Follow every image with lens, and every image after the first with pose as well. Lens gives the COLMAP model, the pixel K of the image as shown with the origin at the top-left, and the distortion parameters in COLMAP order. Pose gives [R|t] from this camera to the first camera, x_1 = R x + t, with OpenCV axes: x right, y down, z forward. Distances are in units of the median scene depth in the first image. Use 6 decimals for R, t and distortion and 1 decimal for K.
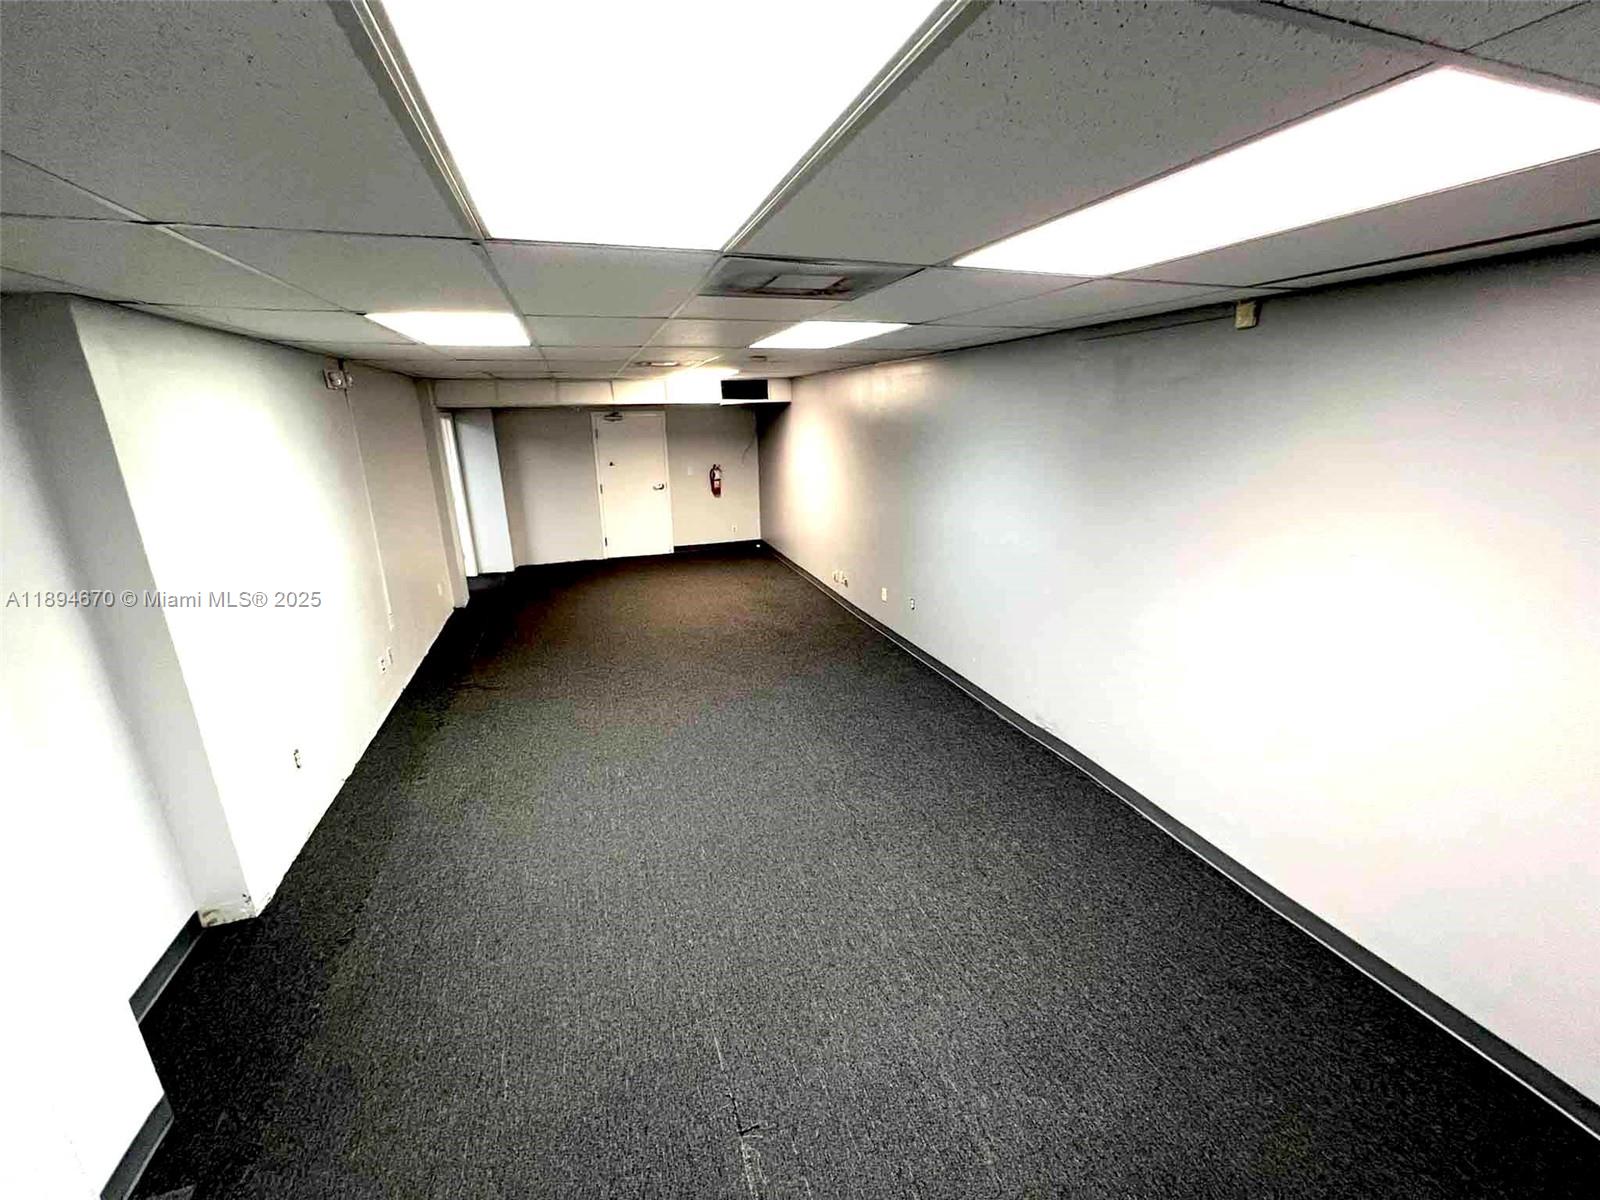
lens RADIAL K [[642.1, 0, 799.5], [0, 642.1, 598.1], [0, 0, 1]] dist [-0.002028, 0.000014]
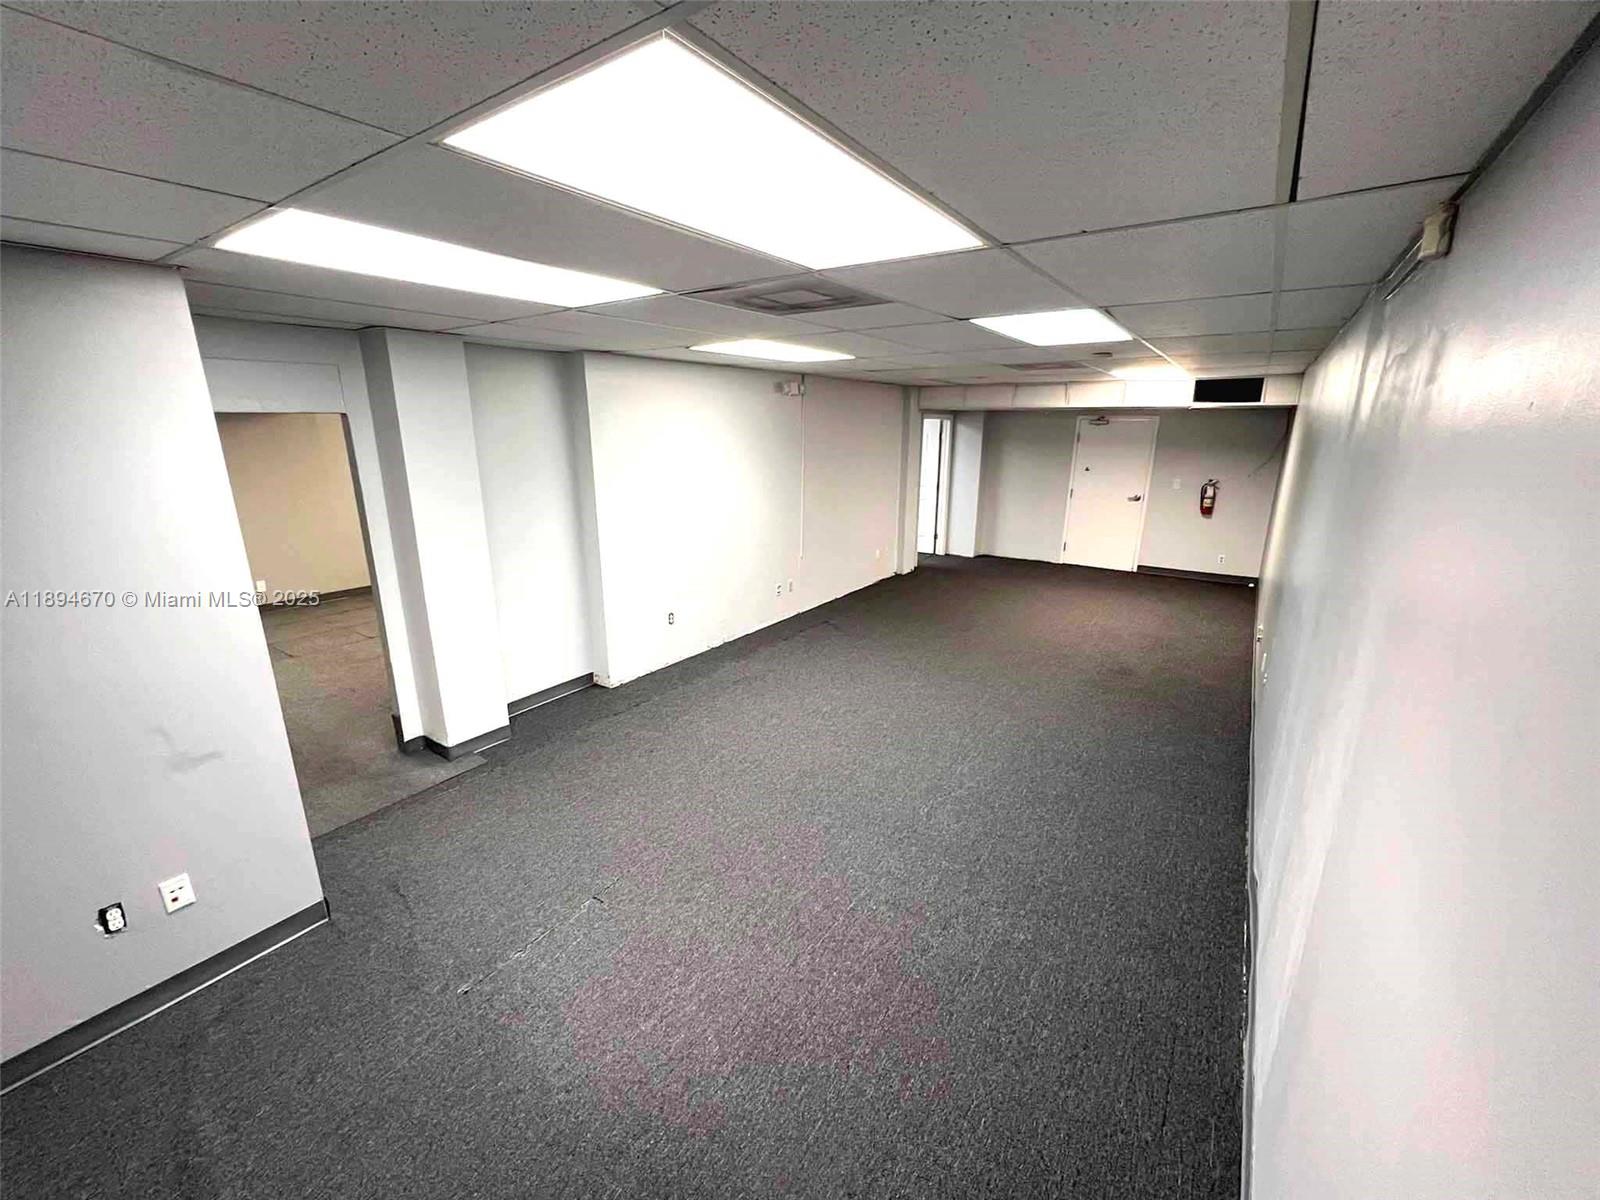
lens RADIAL K [[640.1, 0, 799.3], [0, 640.1, 599.2], [0, 0, 1]] dist [-0.008727, 0.000148]
pose [[0.593266, 0.229876, -0.771487, 0.277940], [-0.235637, 0.965974, 0.106623, -0.021093], [0.769747, 0.118535, 0.627247, 0.088109]]
